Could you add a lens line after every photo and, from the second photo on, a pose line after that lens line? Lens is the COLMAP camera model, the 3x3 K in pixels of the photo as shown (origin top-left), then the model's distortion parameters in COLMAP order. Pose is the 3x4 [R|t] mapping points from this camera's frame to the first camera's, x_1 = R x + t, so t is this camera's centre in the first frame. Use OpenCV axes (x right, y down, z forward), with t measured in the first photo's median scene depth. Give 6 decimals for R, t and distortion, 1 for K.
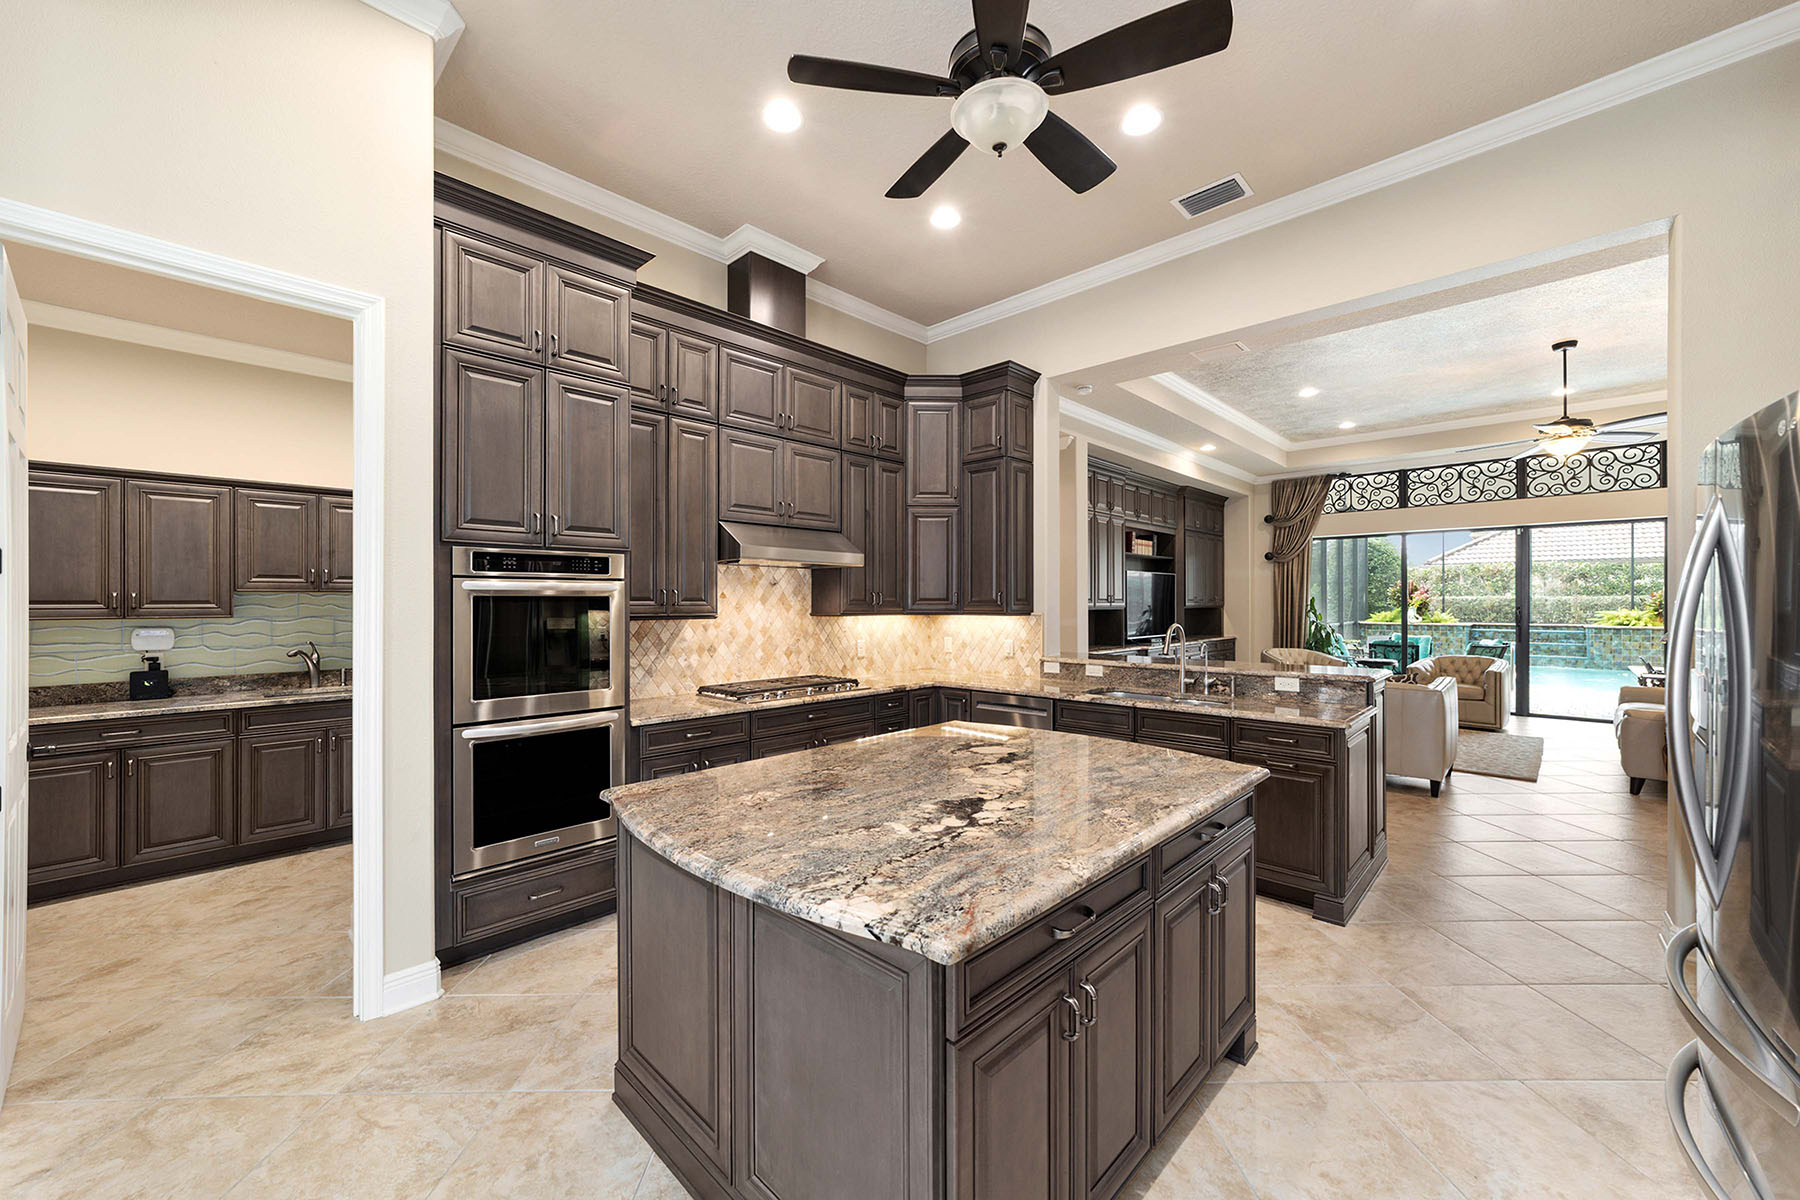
lens RADIAL K [[691.2, 0, 891.5], [0, 691.2, 602.3], [0, 0, 1]] dist [-0.017736, 0.009509]
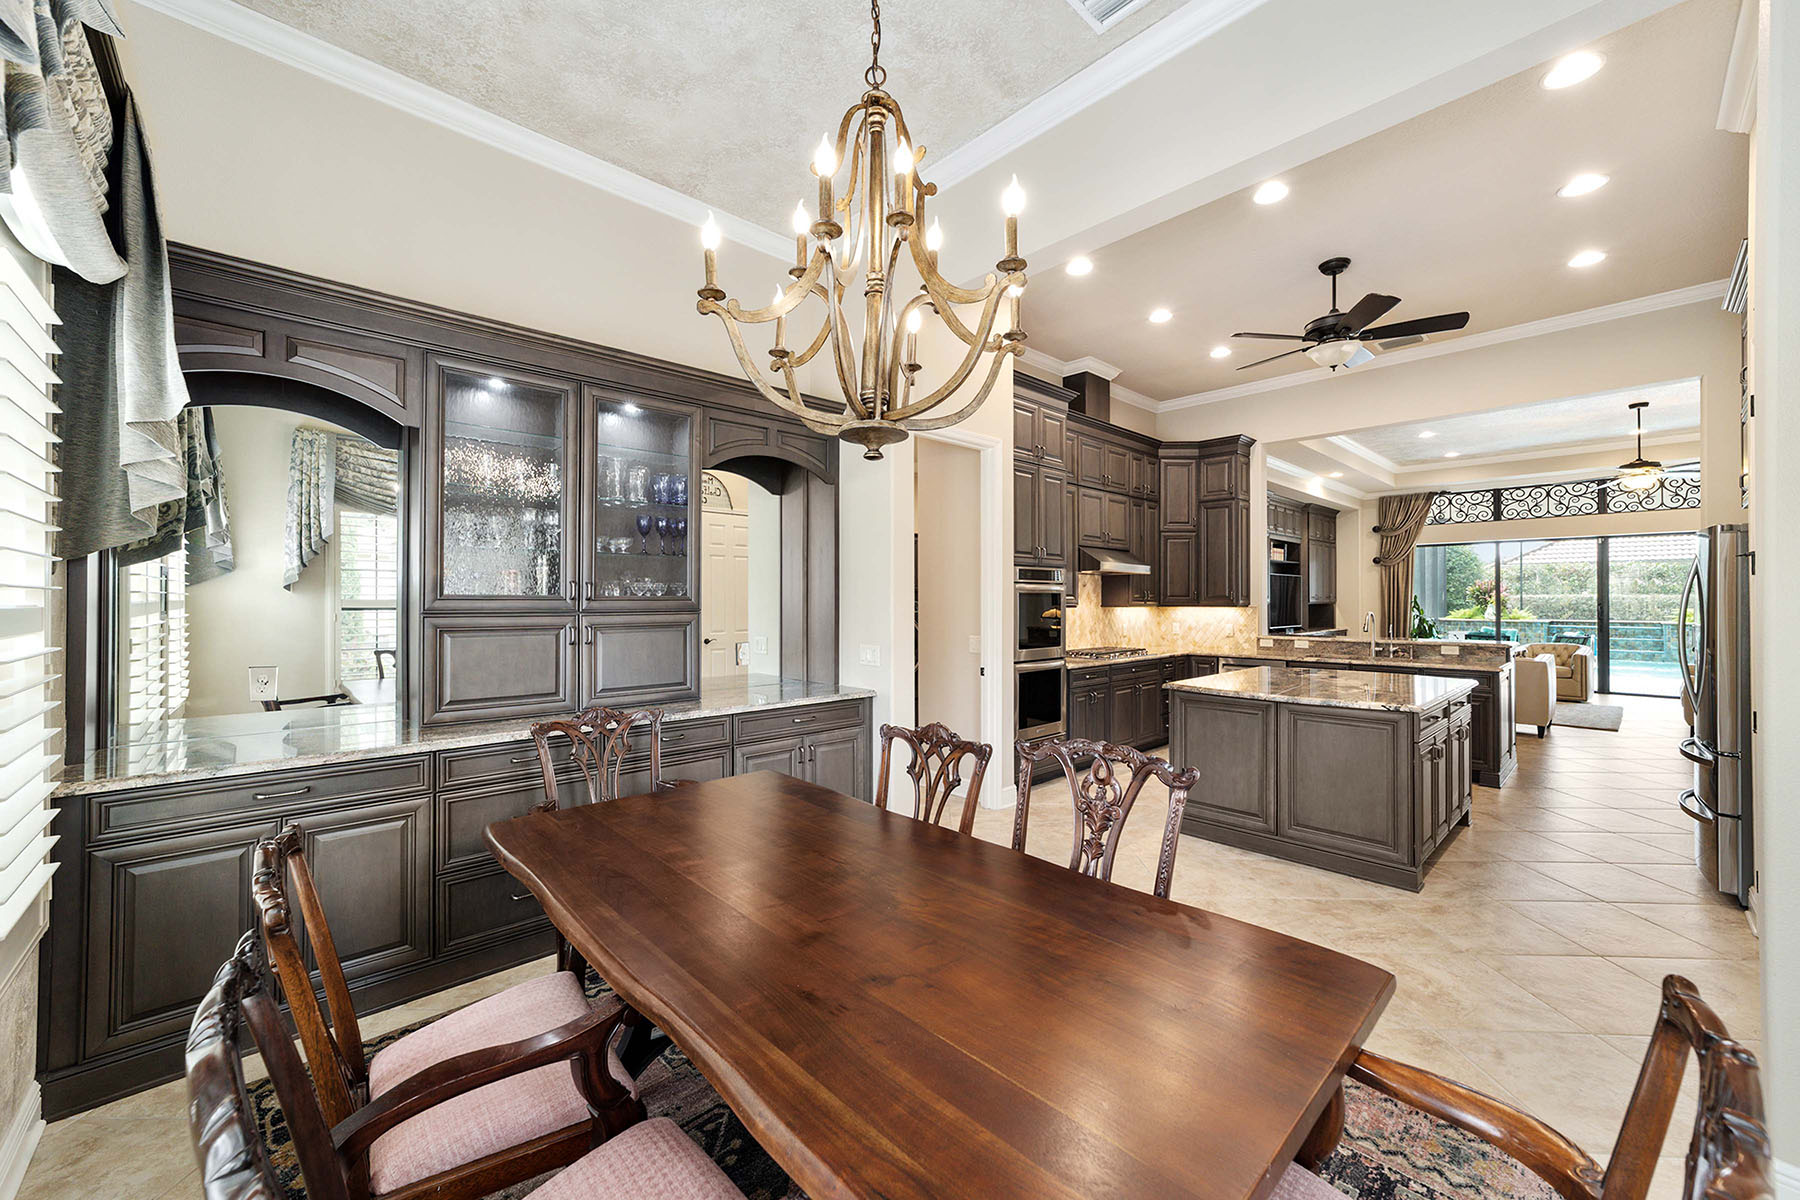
lens RADIAL K [[694.8, 0, 892.7], [0, 694.8, 596.9], [0, 0, 1]] dist [-0.016785, 0.008706]
pose [[0.998666, 0.001298, -0.051614, -0.449493], [-0.001557, 0.999986, -0.004982, 0.005641], [0.051607, 0.005056, 0.998655, -0.466544]]
